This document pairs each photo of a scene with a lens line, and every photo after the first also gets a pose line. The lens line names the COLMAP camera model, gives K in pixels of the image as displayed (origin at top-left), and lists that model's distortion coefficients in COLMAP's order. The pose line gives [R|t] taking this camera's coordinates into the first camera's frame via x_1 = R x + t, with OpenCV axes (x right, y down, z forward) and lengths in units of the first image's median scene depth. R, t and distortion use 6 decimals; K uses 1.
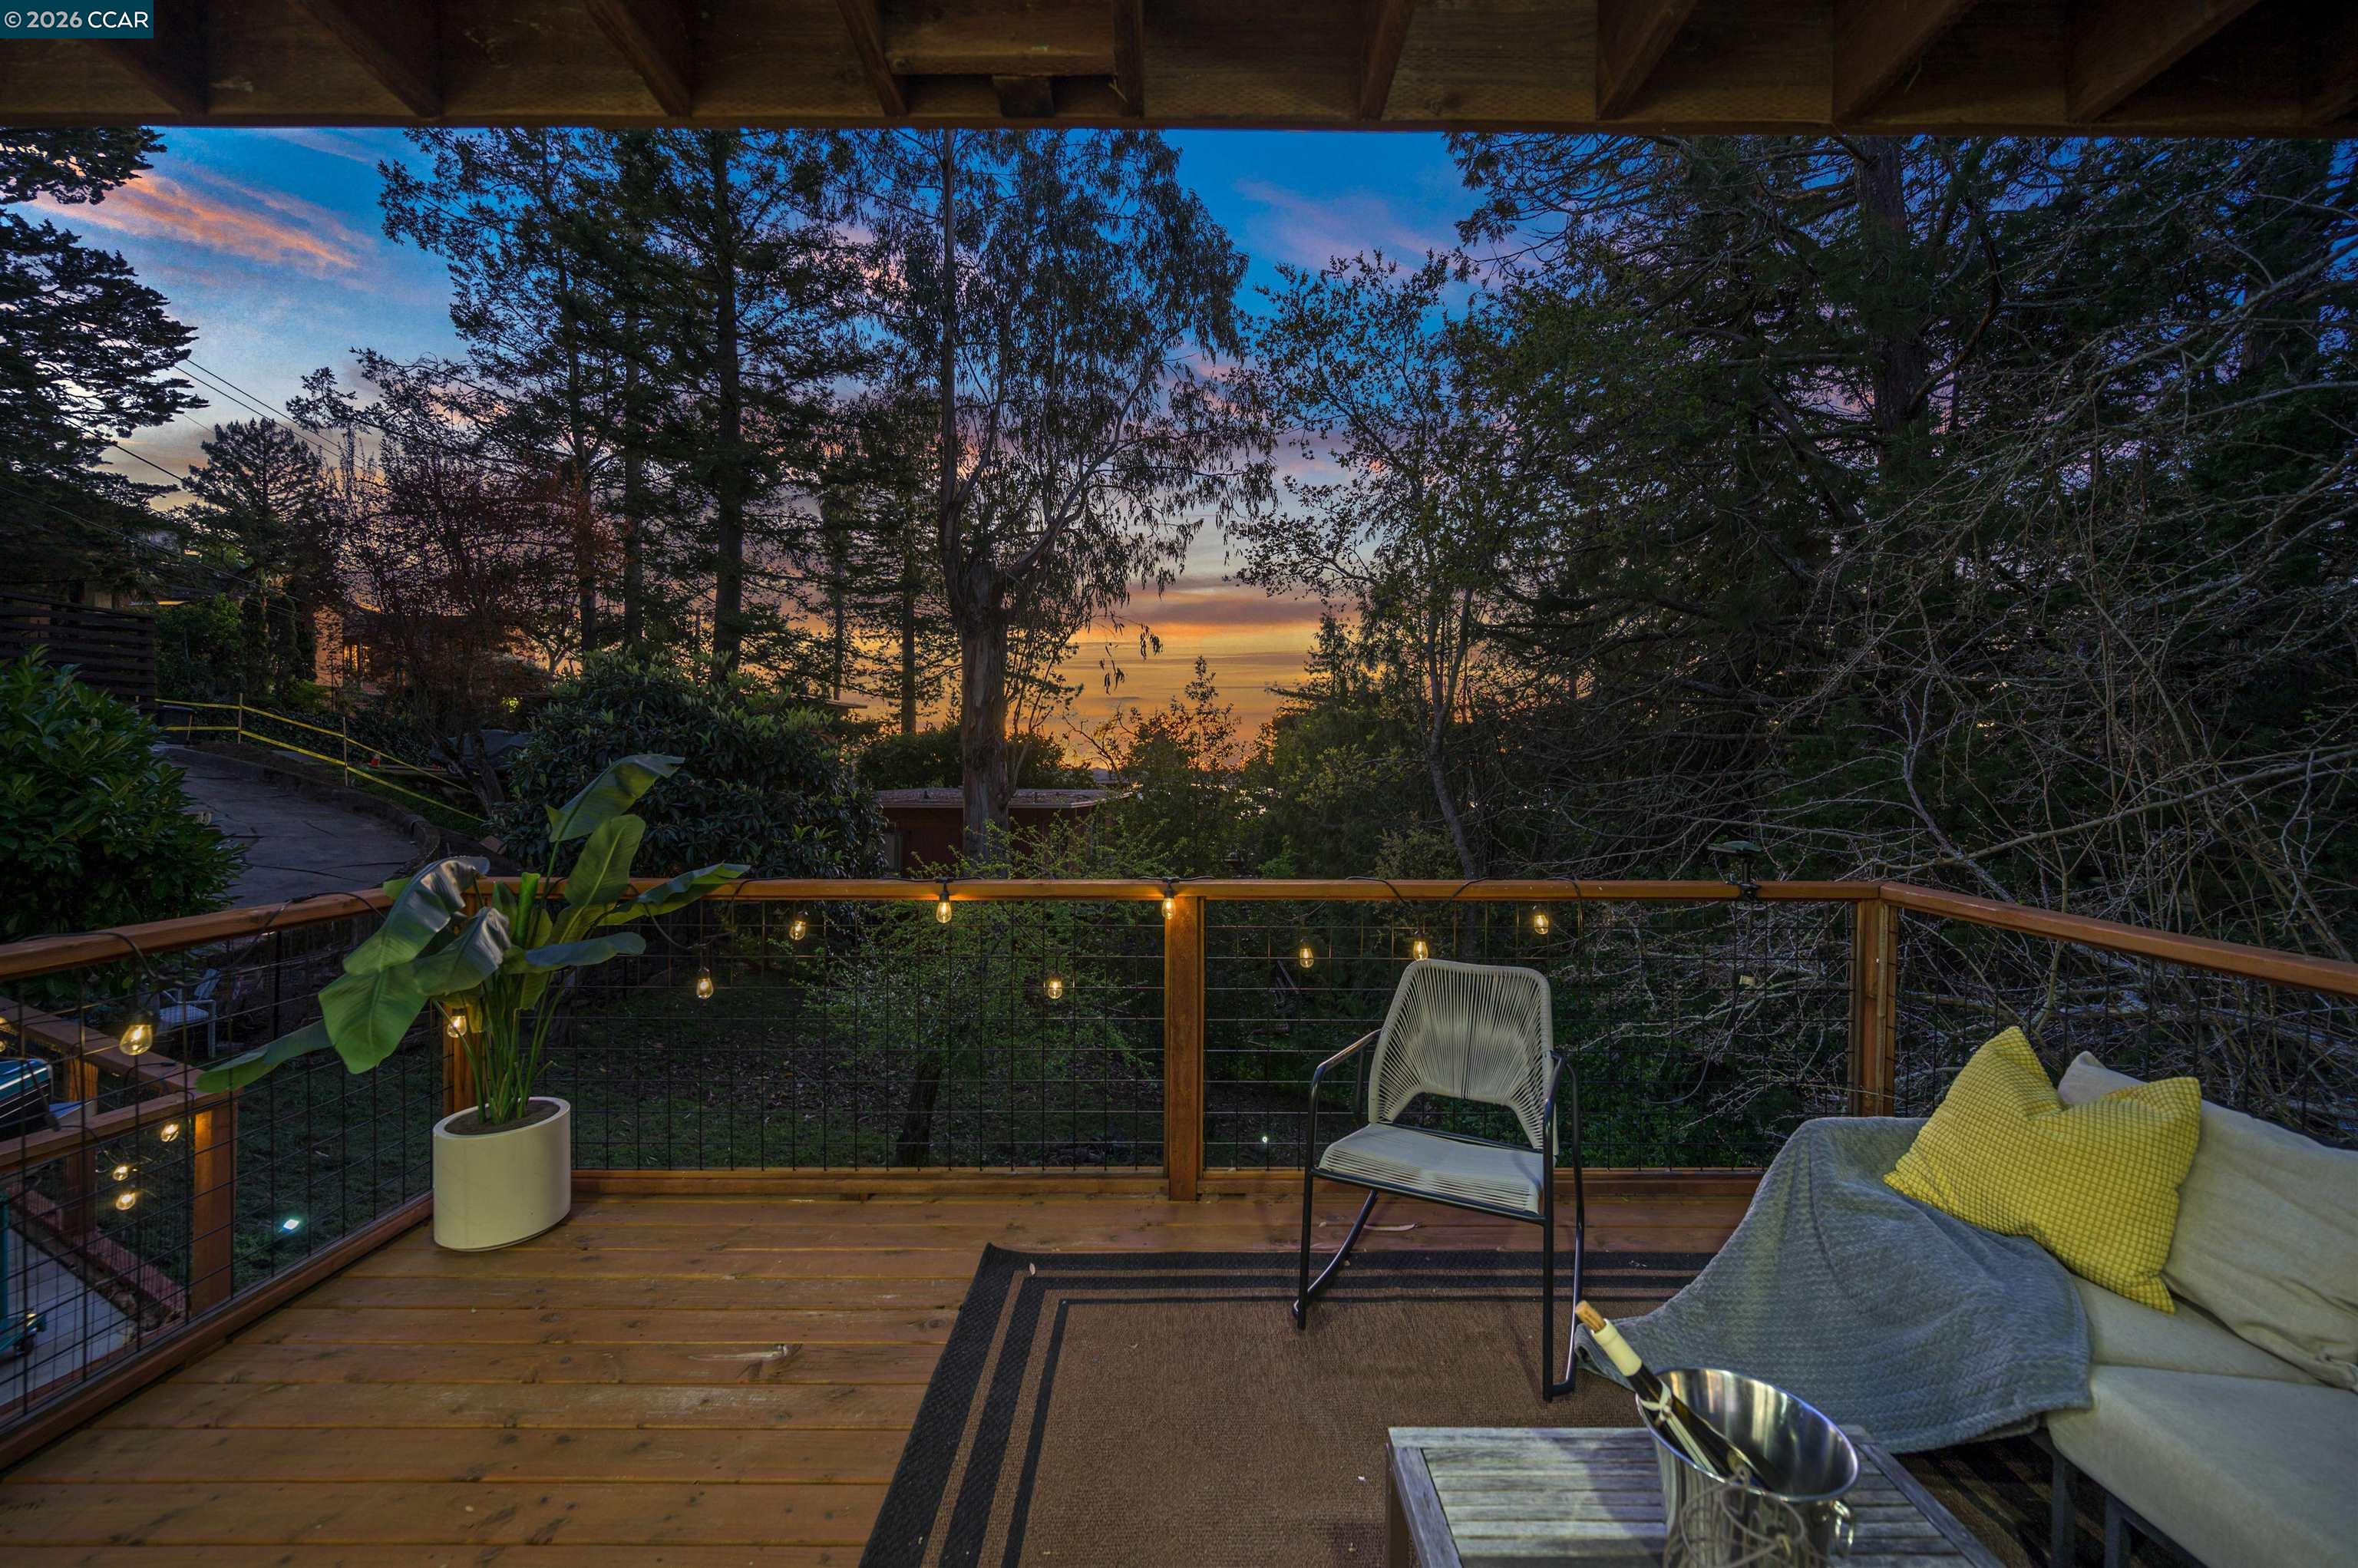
lens RADIAL K [[937.3, 0, 1184.4], [0, 937.3, 789.4], [0, 0, 1]] dist [-0.002977, -0.000618]
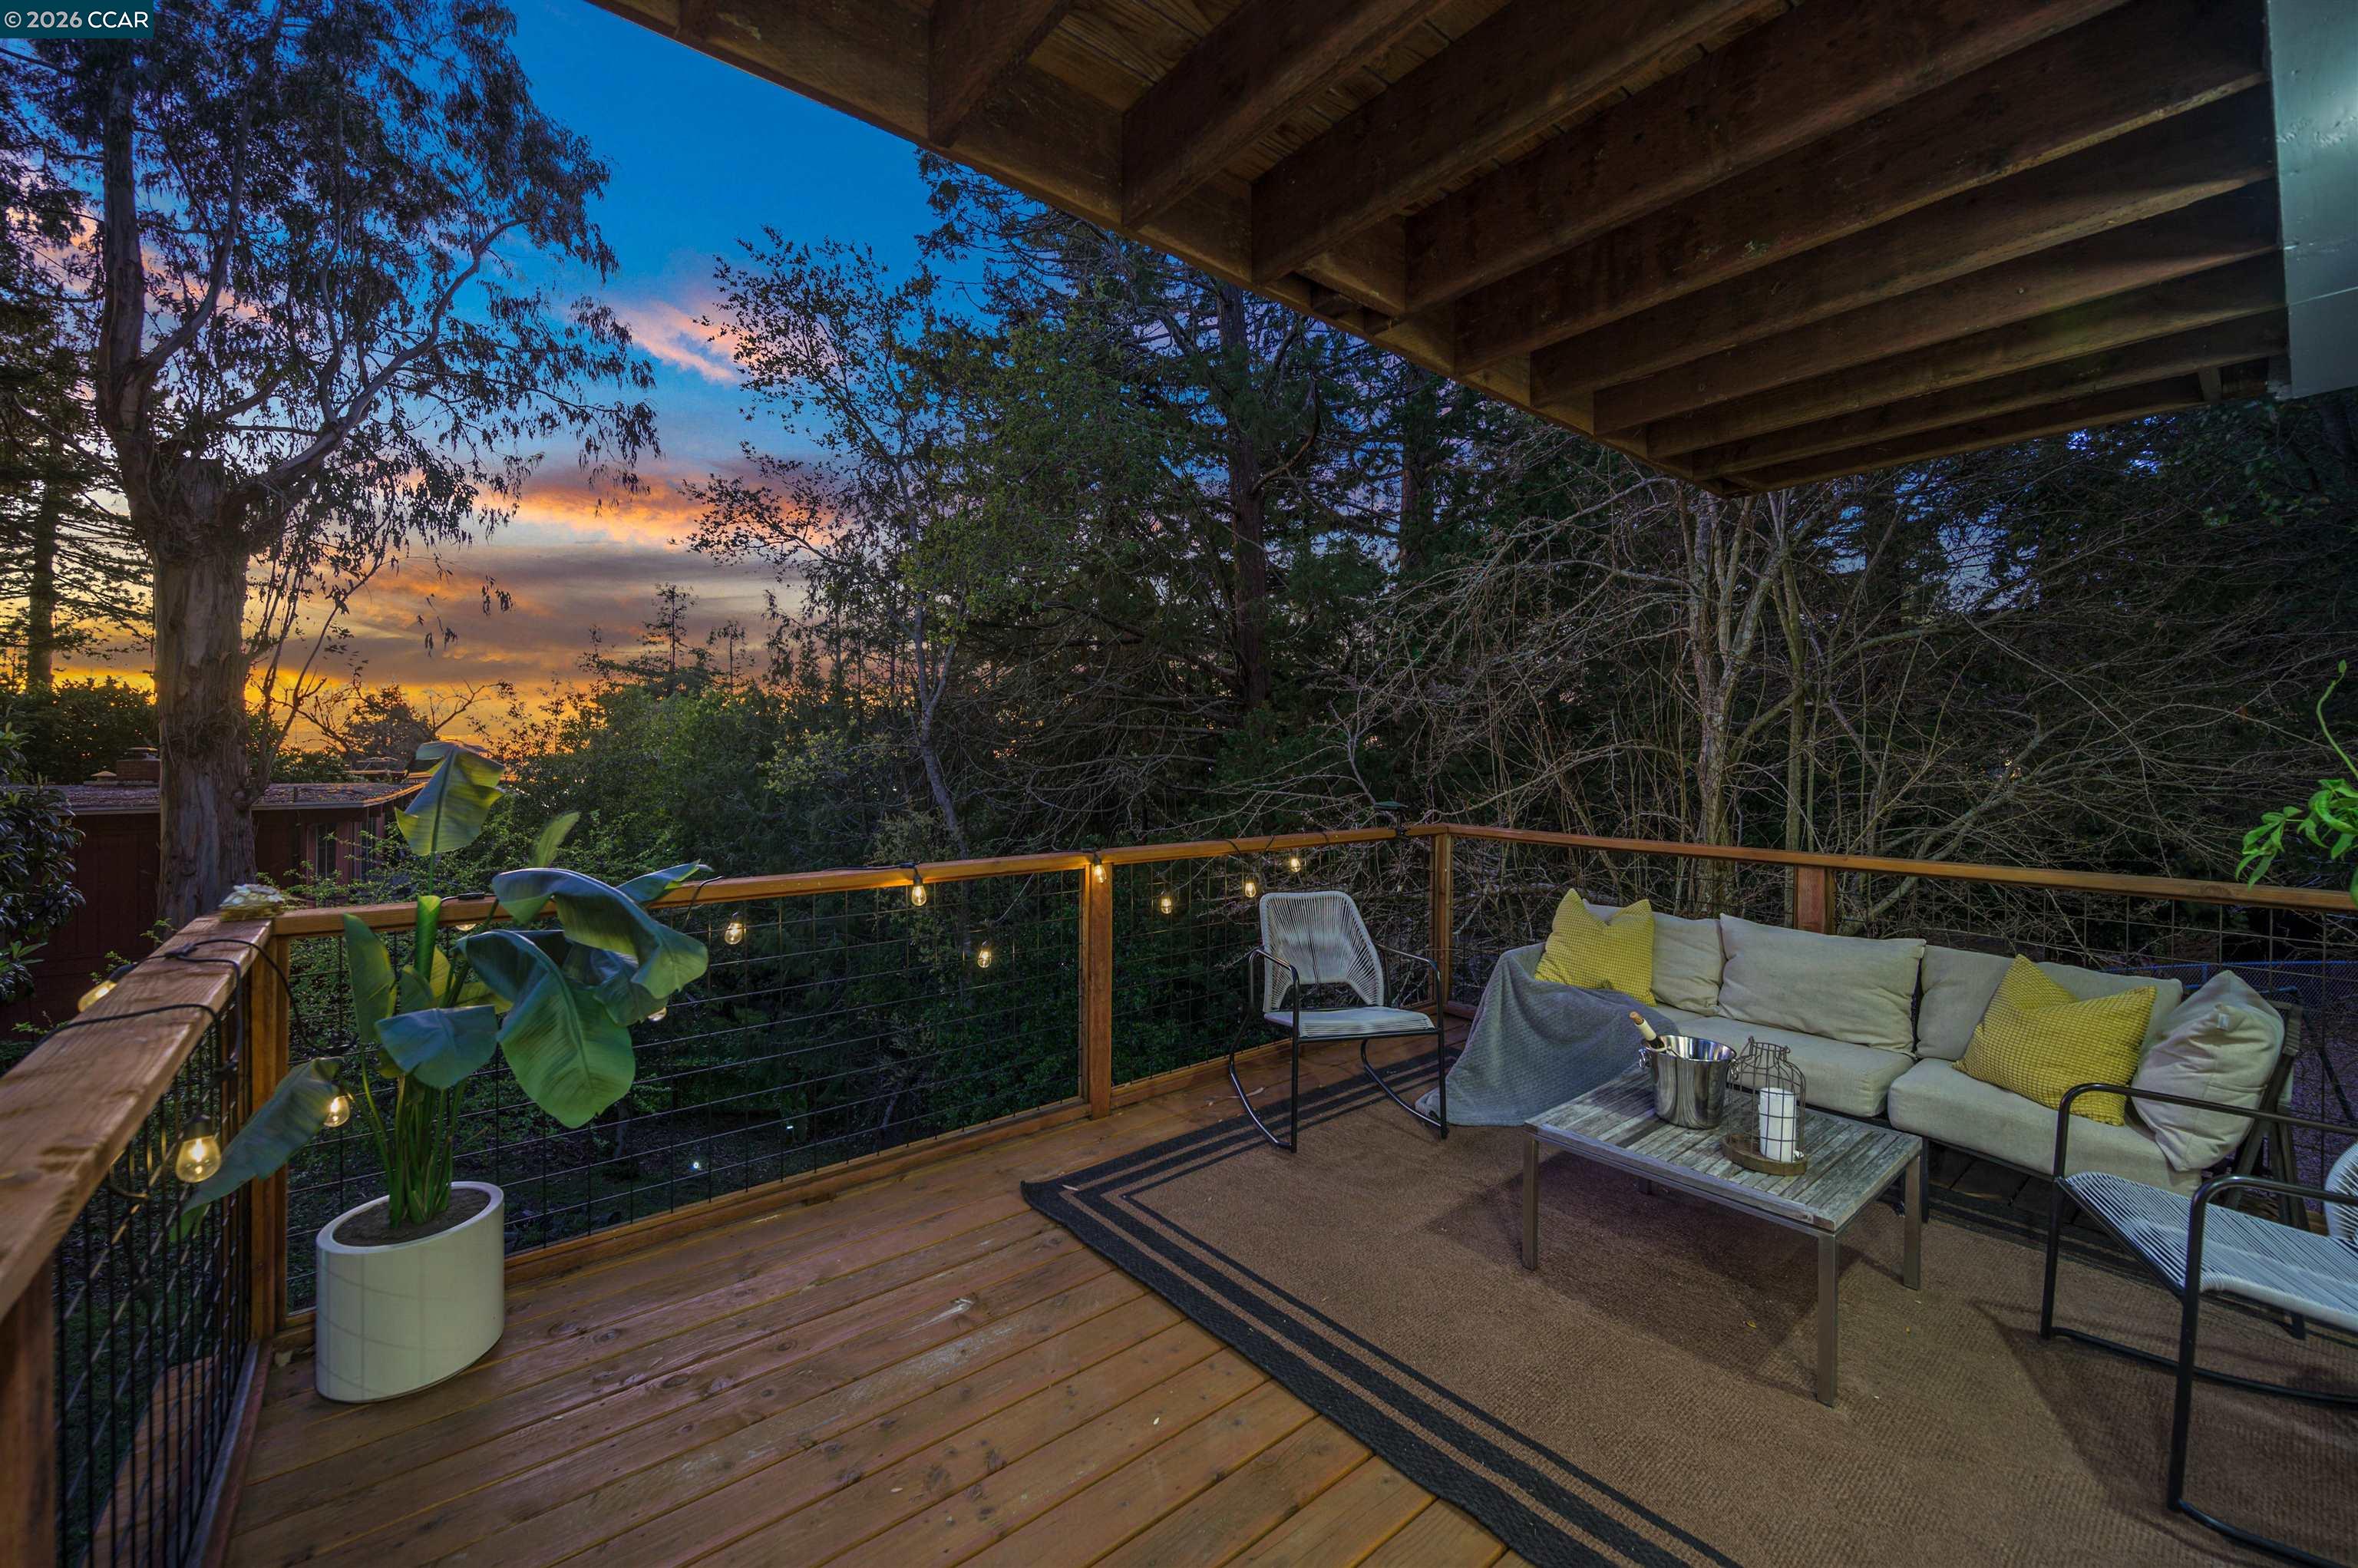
lens RADIAL K [[937.3, 0, 1183.8], [0, 937.3, 769.1], [0, 0, 1]] dist [-0.002977, -0.000618]
pose [[0.773212, -0.012474, 0.634025, -0.677722], [0.015554, 0.999879, 0.000703, -0.005537], [-0.633957, 0.009318, 0.773312, 0.004416]]
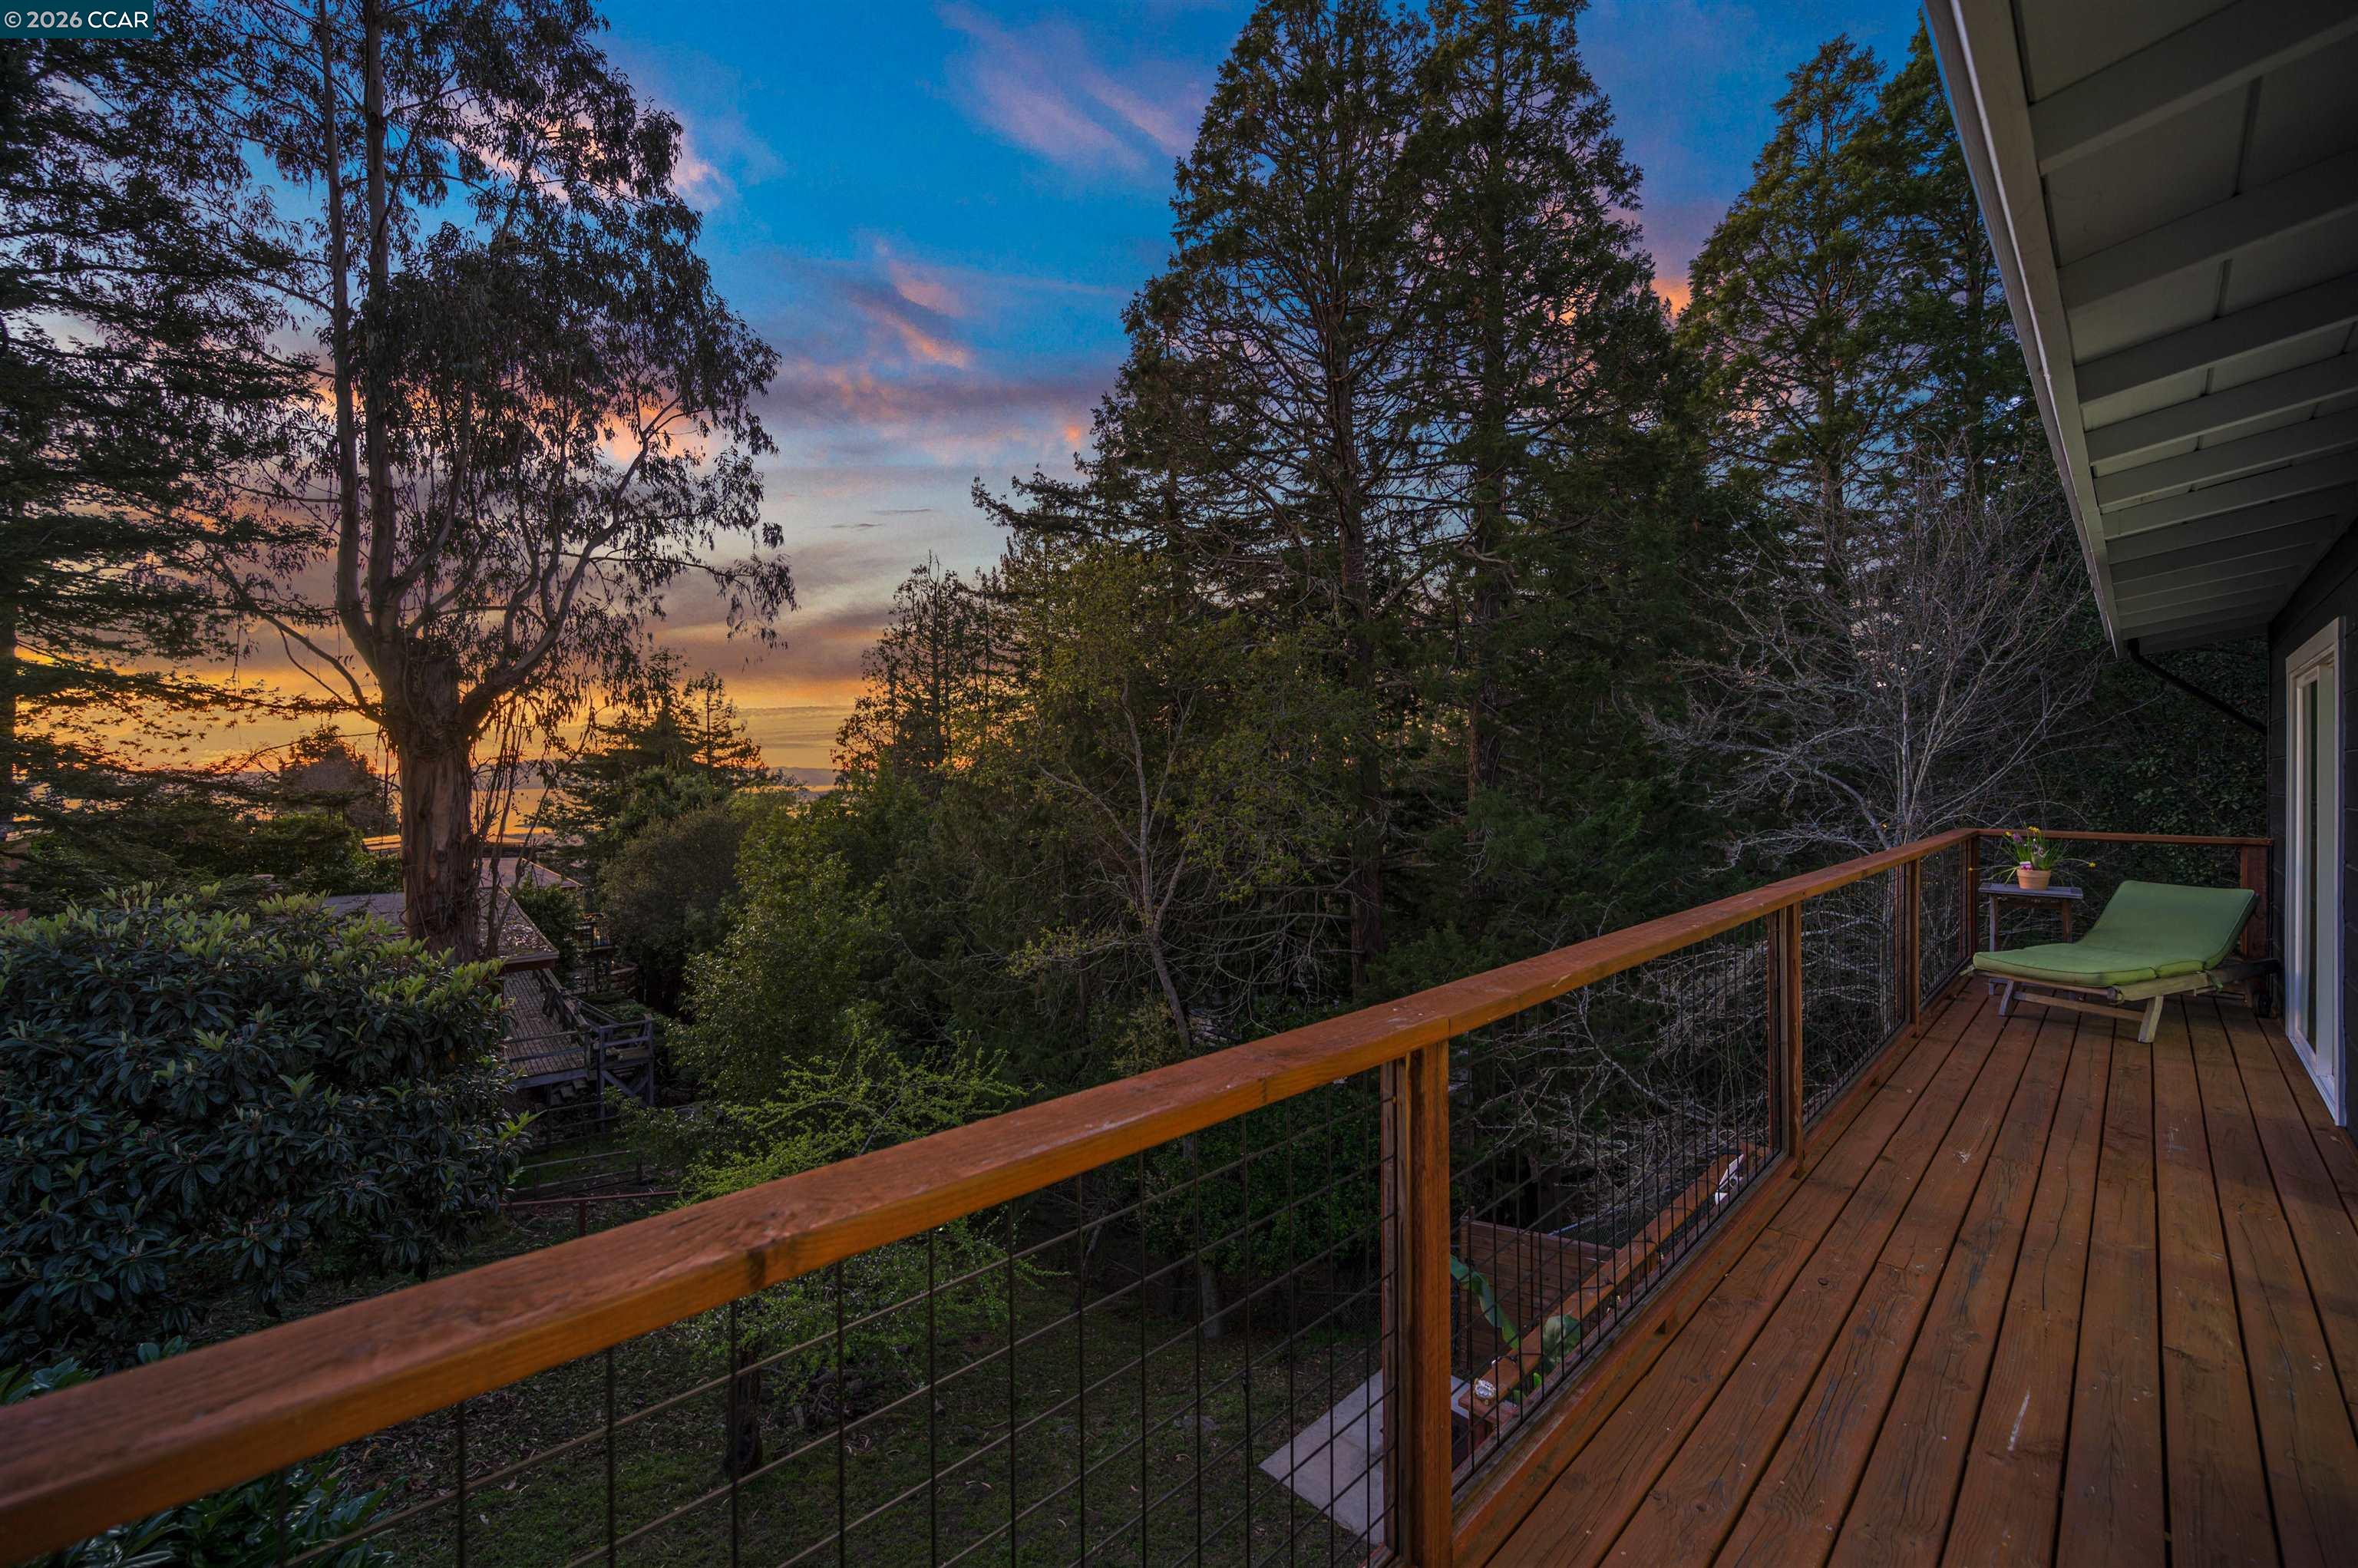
lens RADIAL K [[937.3, 0, 1178.6], [0, 937.3, 778.2], [0, 0, 1]] dist [-0.002977, -0.000618]
pose [[0.723281, -0.007499, 0.690513, -2.258054], [0.016112, 0.999852, -0.006018, -0.967313], [-0.690366, 0.015478, 0.723295, 0.318553]]
